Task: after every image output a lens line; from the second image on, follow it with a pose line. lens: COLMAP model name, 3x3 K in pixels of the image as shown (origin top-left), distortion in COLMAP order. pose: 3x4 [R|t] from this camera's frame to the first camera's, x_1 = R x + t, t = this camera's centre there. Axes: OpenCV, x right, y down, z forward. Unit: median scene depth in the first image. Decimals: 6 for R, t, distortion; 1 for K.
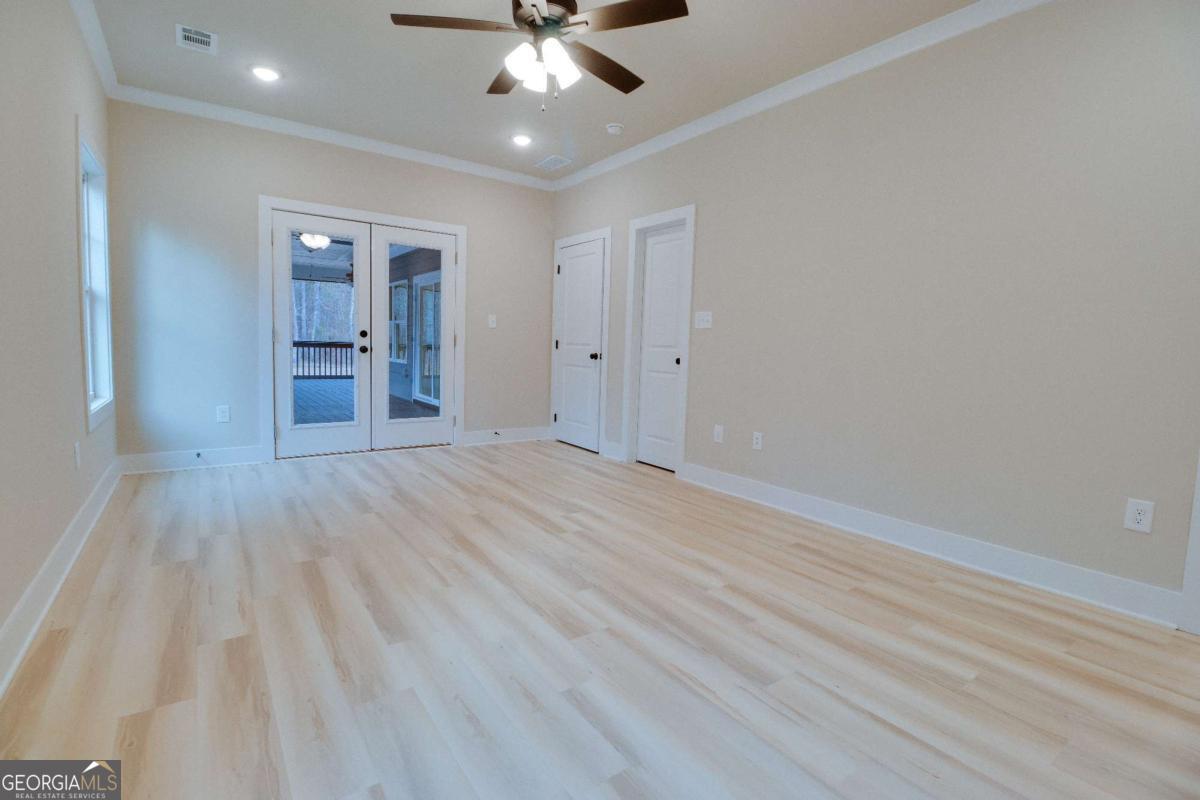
lens RADIAL K [[554.0, 0, 599.0], [0, 554.0, 389.6], [0, 0, 1]] dist [-0.001391, -0.010428]
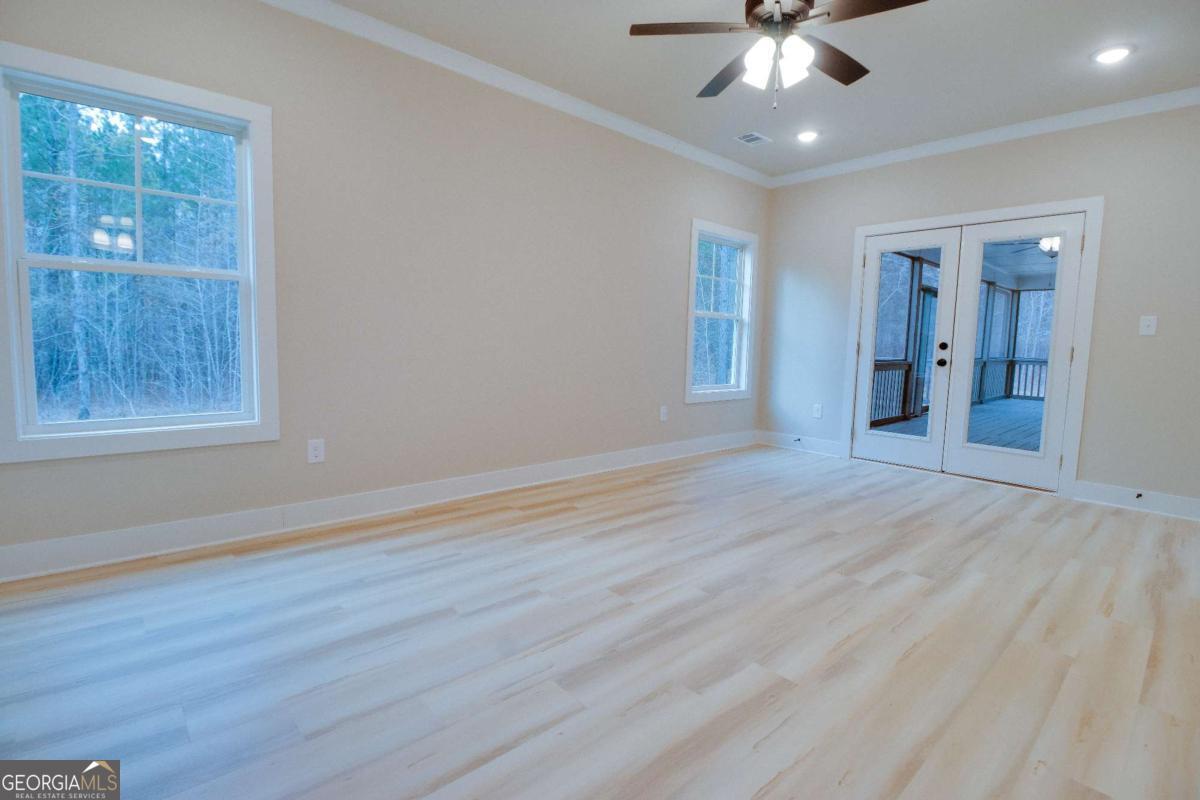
lens RADIAL K [[554.0, 0, 599.0], [0, 554.0, 389.6], [0, 0, 1]] dist [-0.001391, -0.010428]
pose [[0.108804, 0.062737, -0.992082, 0.722472], [-0.103558, 0.993291, 0.051456, -0.024177], [0.988654, 0.097139, 0.114571, 0.522795]]
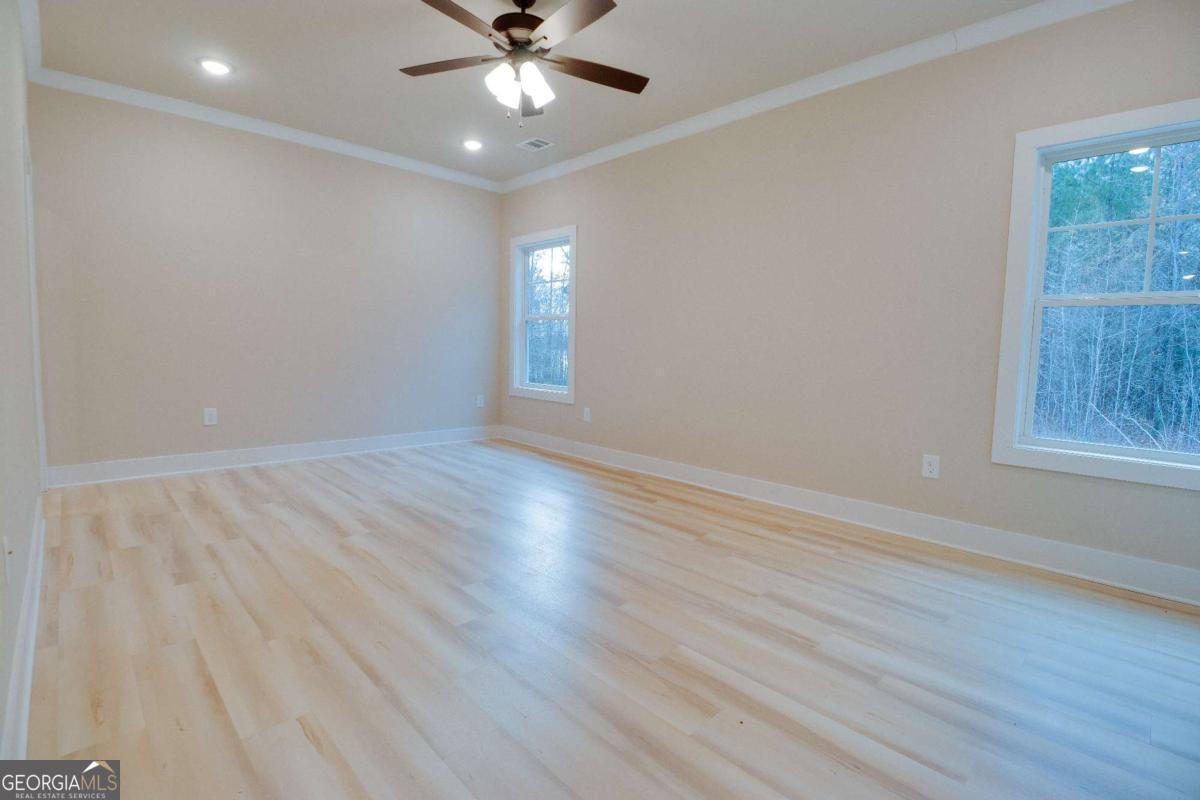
lens RADIAL K [[554.0, 0, 599.0], [0, 554.0, 389.6], [0, 0, 1]] dist [-0.001391, -0.010428]
pose [[-0.987504, -0.042622, -0.151720, -0.091991], [-0.066097, 0.985979, 0.153218, -0.148201], [0.143063, 0.161332, -0.976476, 1.792531]]
